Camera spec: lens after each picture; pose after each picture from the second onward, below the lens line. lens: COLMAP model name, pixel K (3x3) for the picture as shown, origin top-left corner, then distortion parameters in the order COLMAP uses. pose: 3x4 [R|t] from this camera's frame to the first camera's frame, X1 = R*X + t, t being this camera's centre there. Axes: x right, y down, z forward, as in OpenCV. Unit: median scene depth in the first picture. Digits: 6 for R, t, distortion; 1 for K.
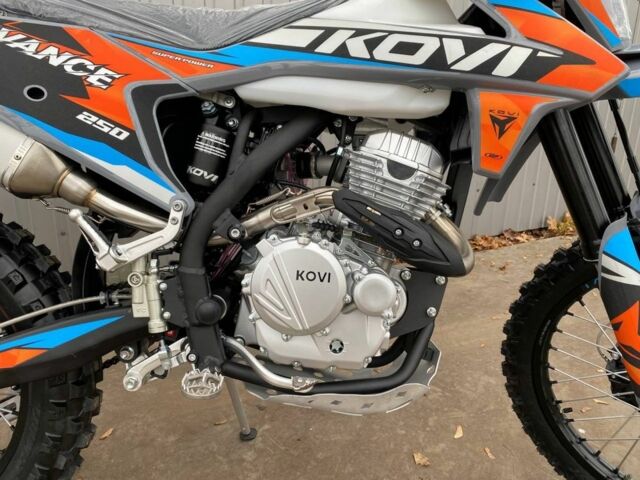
lens RADIAL K [[519.4, 0, 309.8], [0, 519.4, 230.7], [0, 0, 1]] dist [-0.012372, -0.007164]
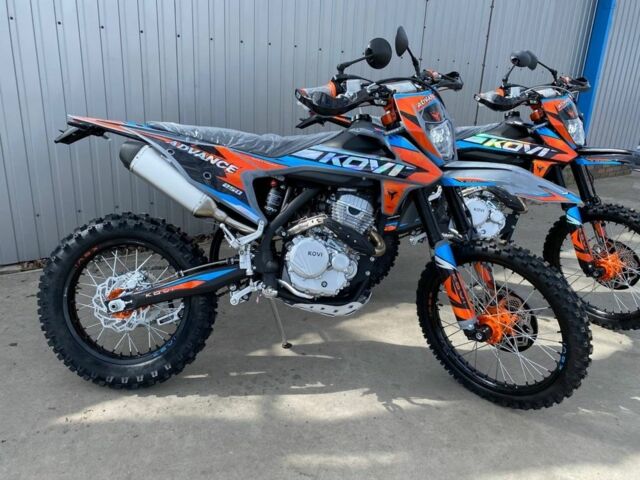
lens RADIAL K [[467.3, 0, 320.0], [0, 467.3, 240.0], [0, 0, 1]] dist [0.002936, -0.000403]
pose [[0.999084, 0.036332, -0.022603, 0.075285], [-0.036954, 0.998931, -0.027756, 0.081849], [0.021571, 0.028566, 0.999359, -1.163217]]
